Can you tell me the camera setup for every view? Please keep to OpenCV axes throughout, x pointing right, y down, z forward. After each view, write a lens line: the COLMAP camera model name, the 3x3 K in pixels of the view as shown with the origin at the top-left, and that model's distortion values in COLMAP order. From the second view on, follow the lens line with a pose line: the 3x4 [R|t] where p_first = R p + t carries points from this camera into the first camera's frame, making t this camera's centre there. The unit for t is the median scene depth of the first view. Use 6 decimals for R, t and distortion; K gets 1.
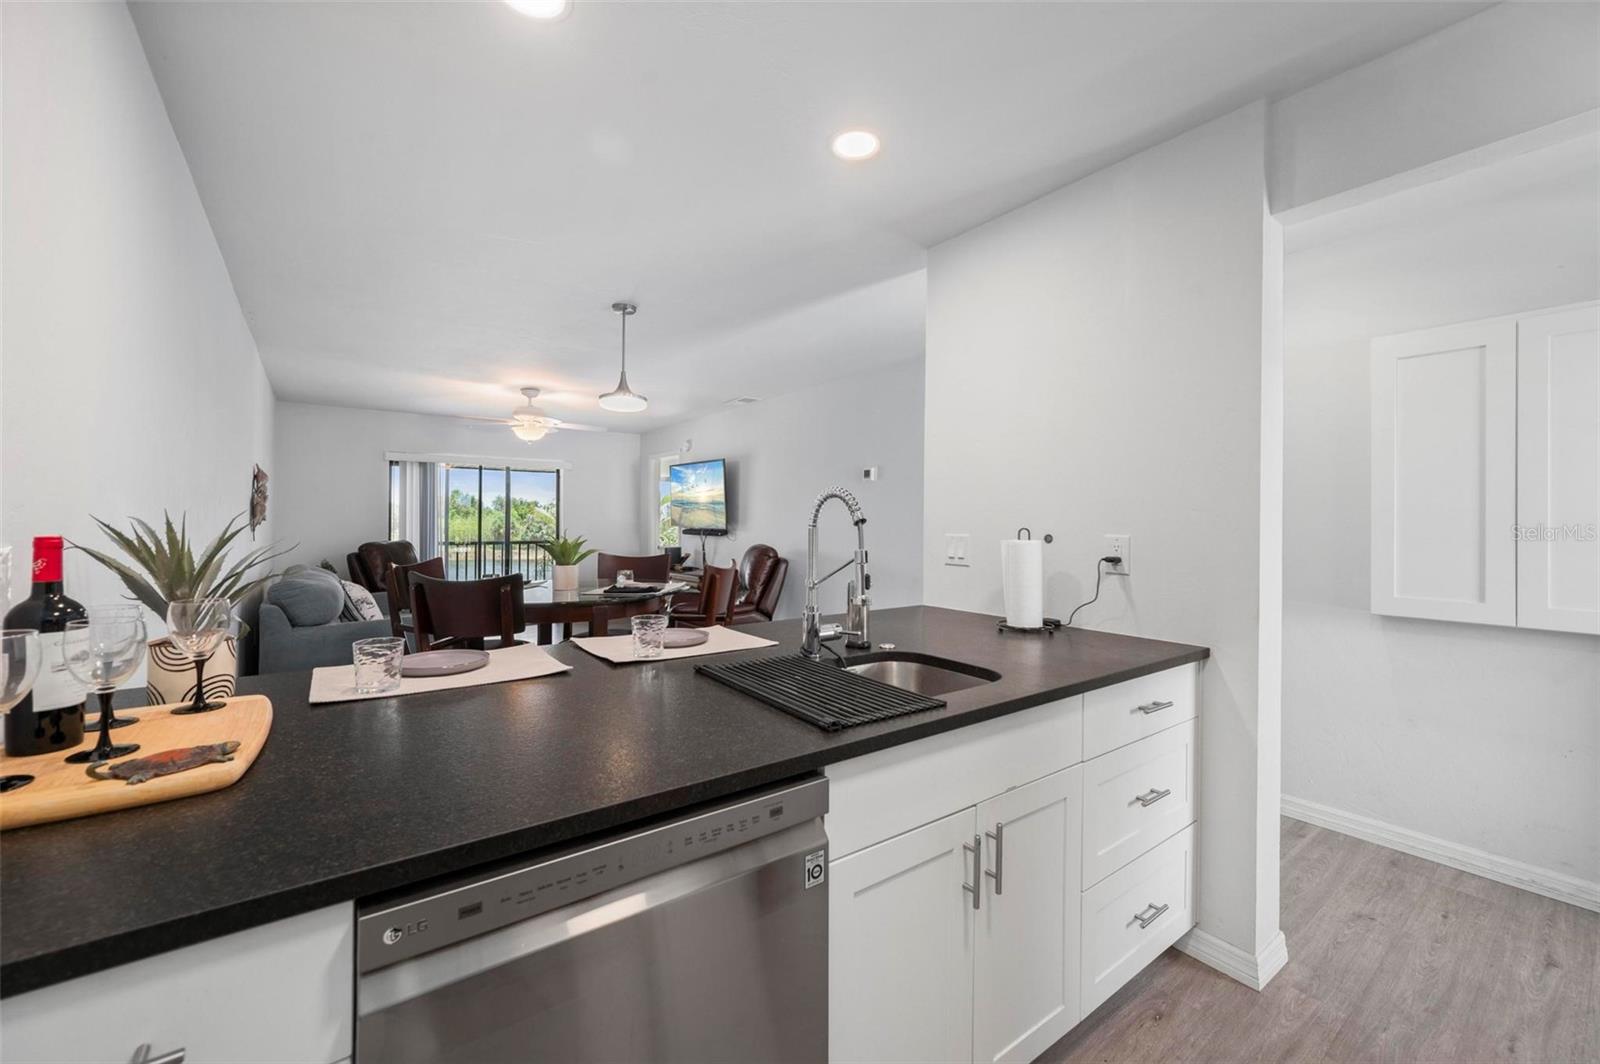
lens RADIAL K [[633.1, 0, 799.5], [0, 633.1, 523.8], [0, 0, 1]] dist [-0.000132, 0.000128]
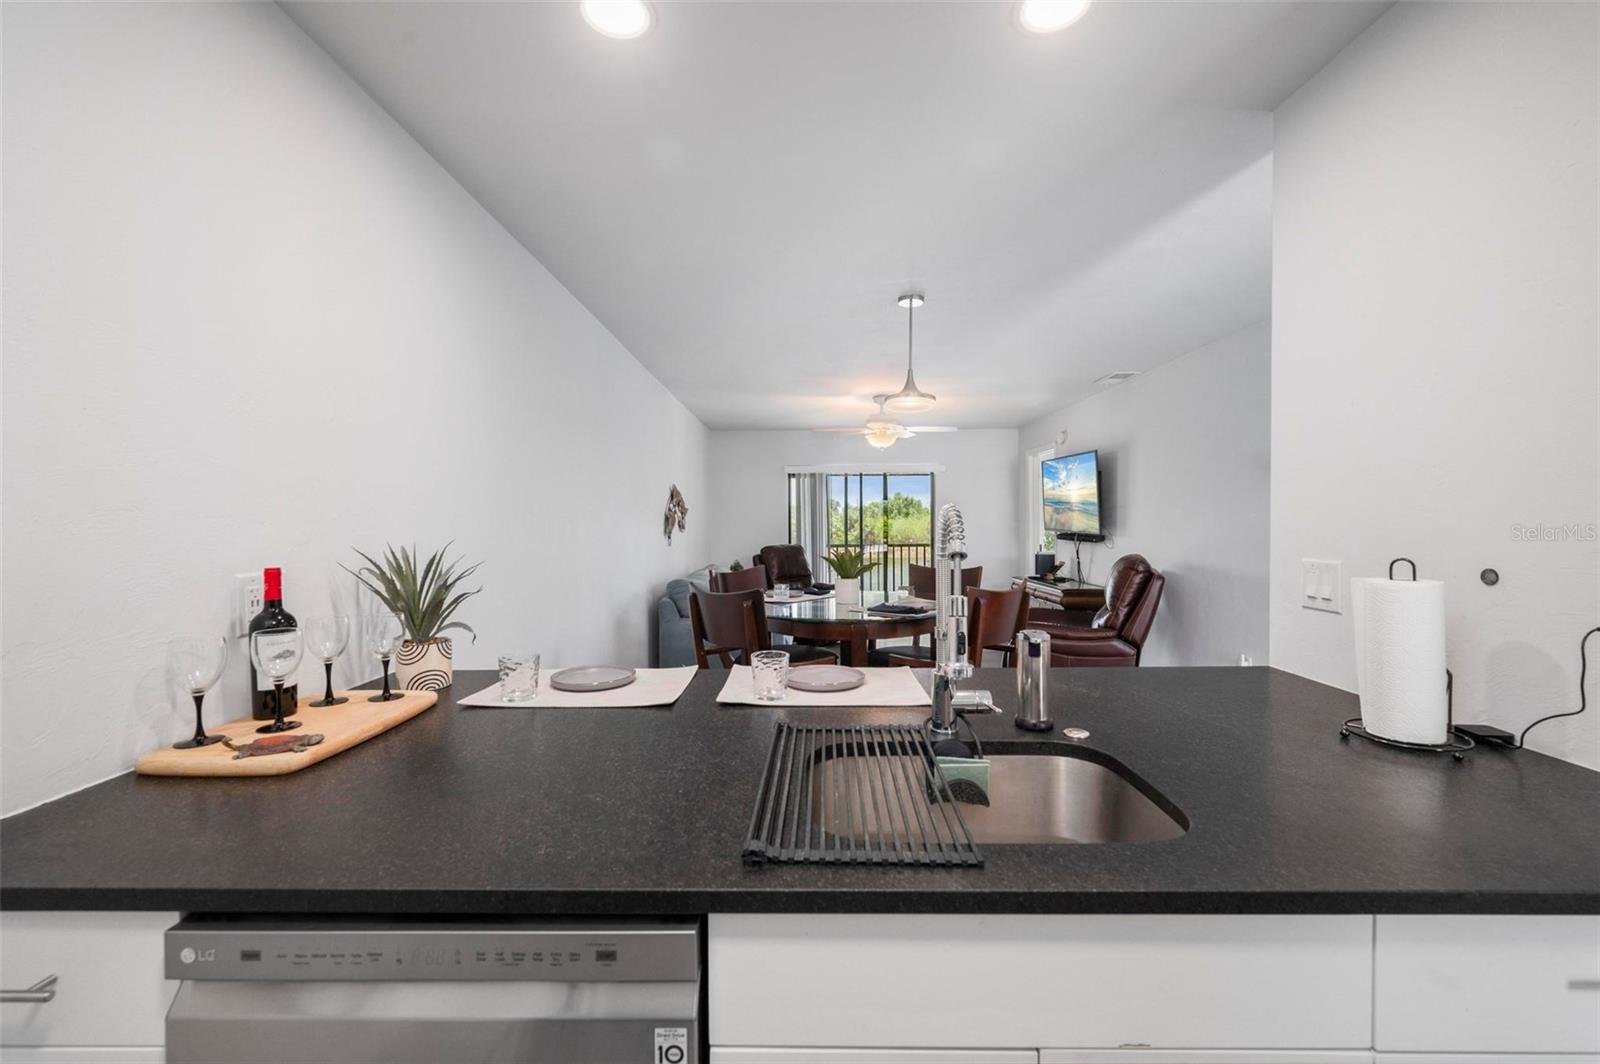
lens RADIAL K [[656.6, 0, 803.7], [0, 656.6, 530.8], [0, 0, 1]] dist [-0.001598, -0.000150]
pose [[0.799826, -0.001653, -0.600230, 0.110220], [0.009754, 0.999900, 0.010243, -0.011197], [0.600153, -0.014047, 0.799762, 0.090299]]
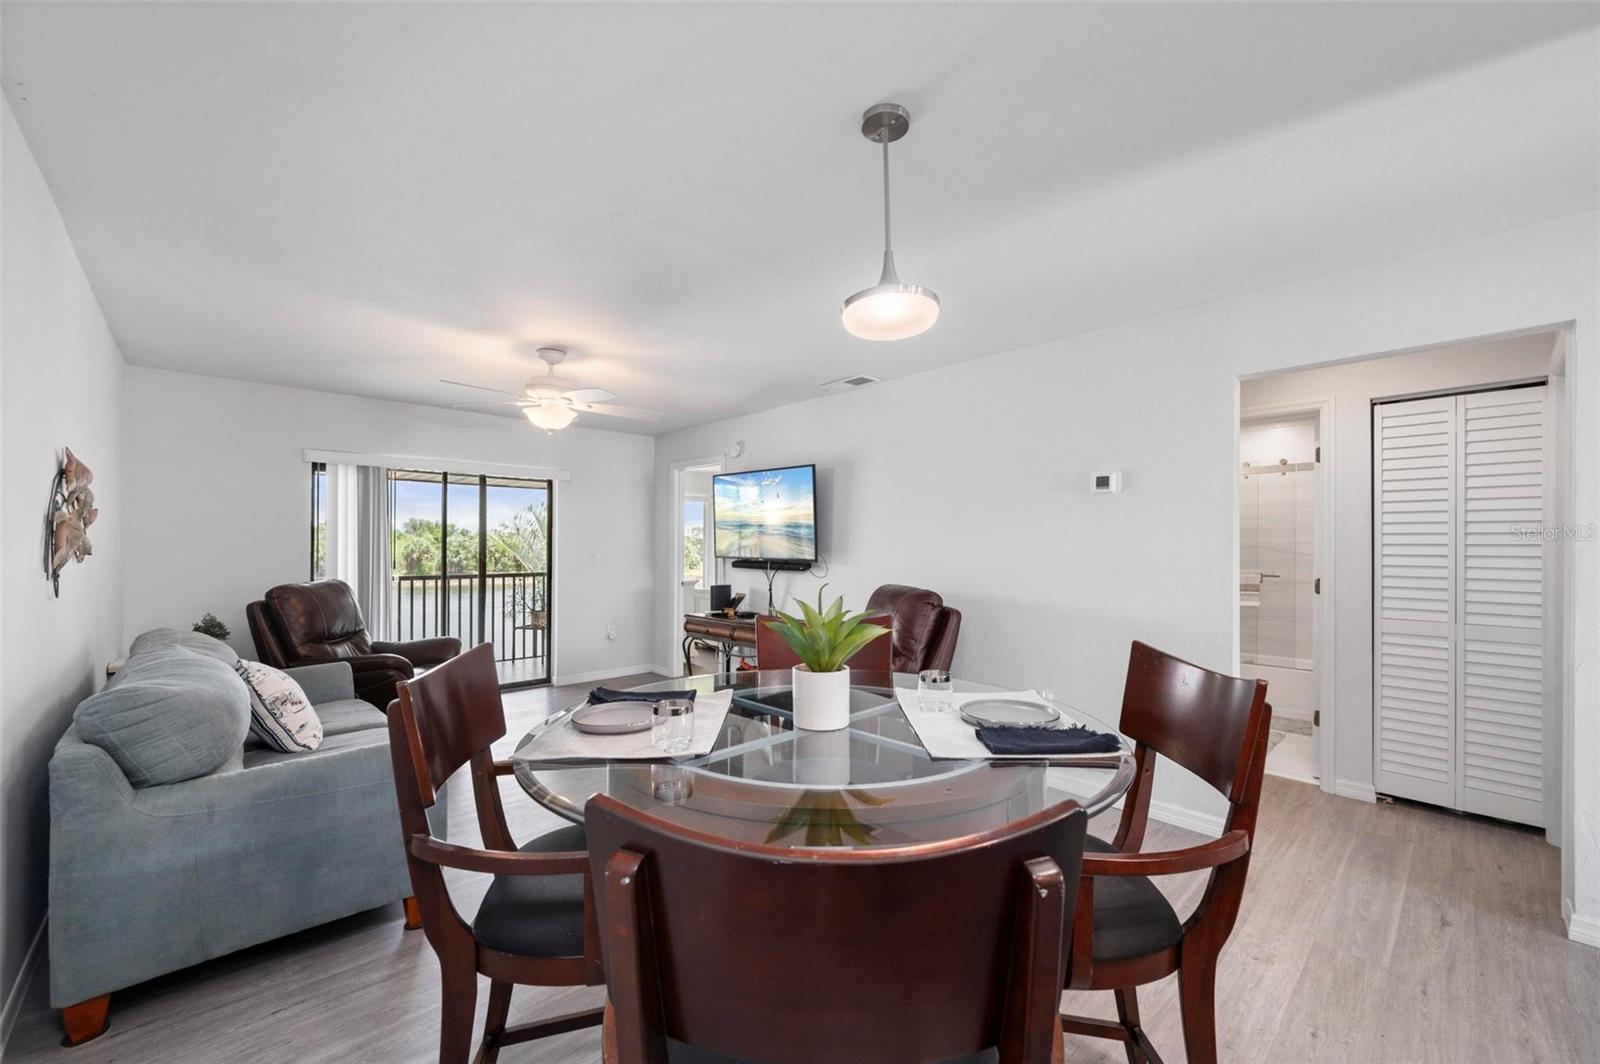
lens RADIAL K [[634.9, 0, 796.5], [0, 634.9, 545.4], [0, 0, 1]] dist [0.001021, 0.000215]
pose [[0.994489, -0.000234, 0.104840, -0.259183], [0.000554, 0.999995, -0.003024, -0.010038], [-0.104839, 0.003066, 0.994484, 0.342753]]
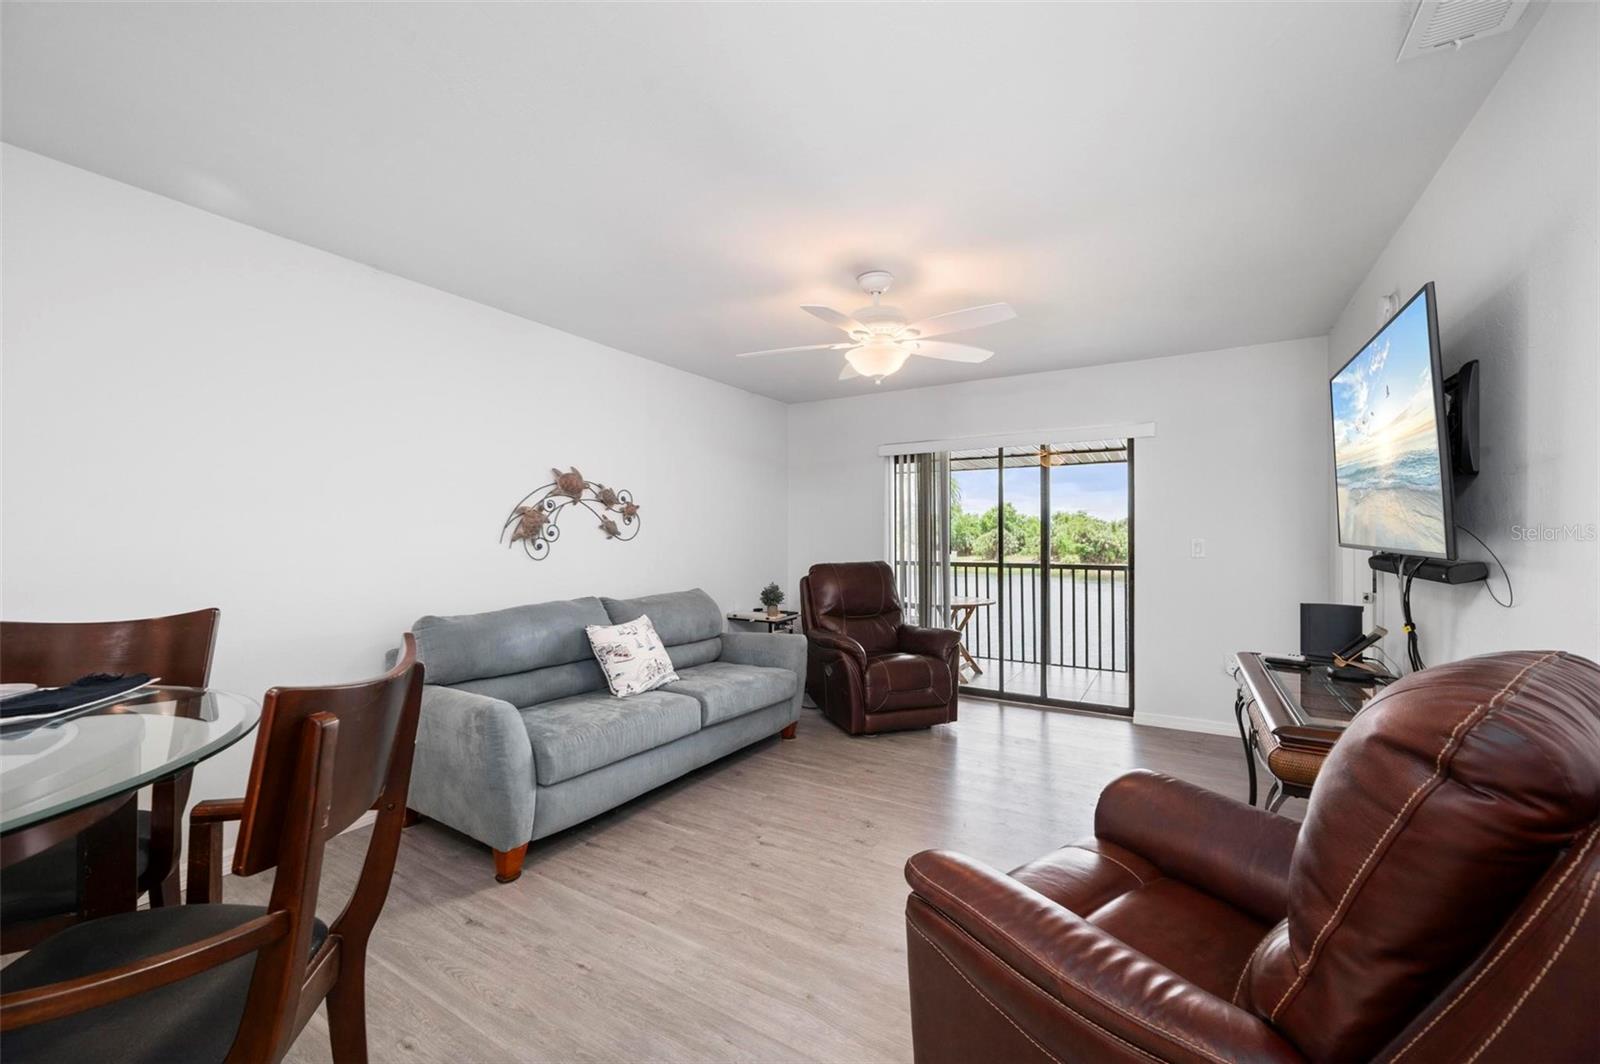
lens RADIAL K [[633.1, 0, 799.5], [0, 633.1, 523.8], [0, 0, 1]] dist [-0.000132, 0.000128]
pose [[0.372092, -0.023740, -0.927892, 0.028539], [-0.000485, 0.999668, -0.025771, 0.001401], [0.928196, 0.010040, 0.371957, 0.805241]]
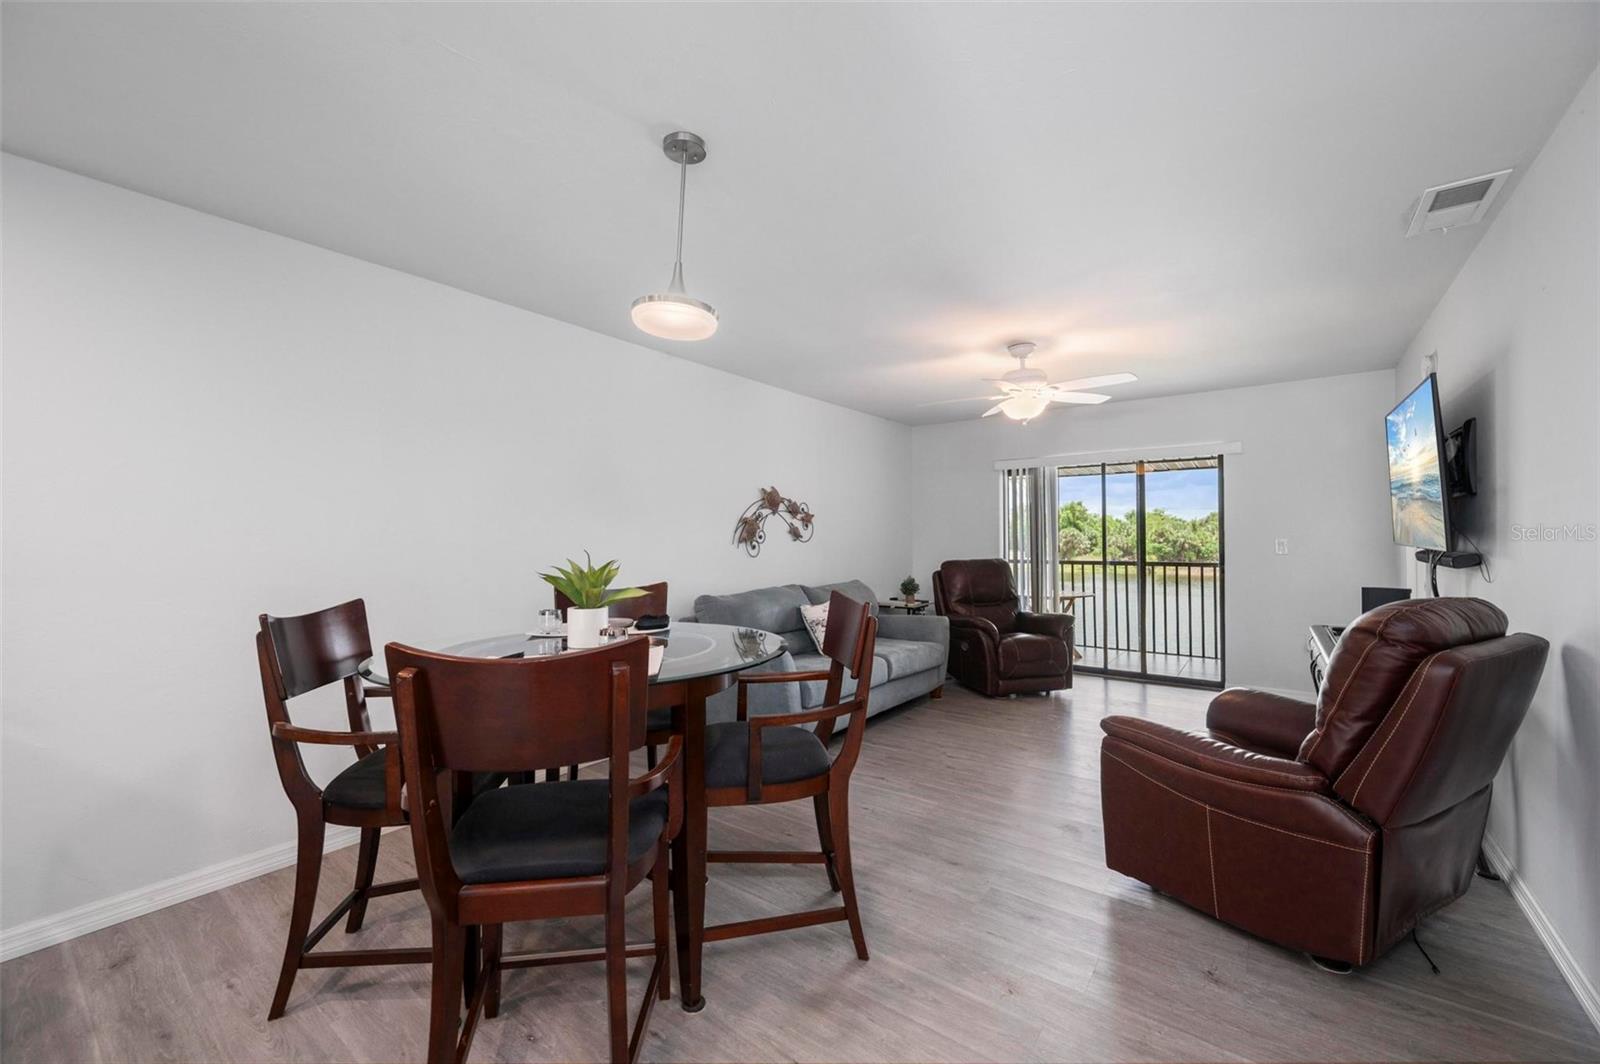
lens RADIAL K [[626.9, 0, 798.8], [0, 626.9, 523.9], [0, 0, 1]] dist [-0.001511, -0.000159]
pose [[0.275417, -0.028164, -0.960912, 0.176067], [0.004157, 0.999596, -0.028107, 0.000903], [0.961316, 0.003747, 0.275423, 0.616370]]
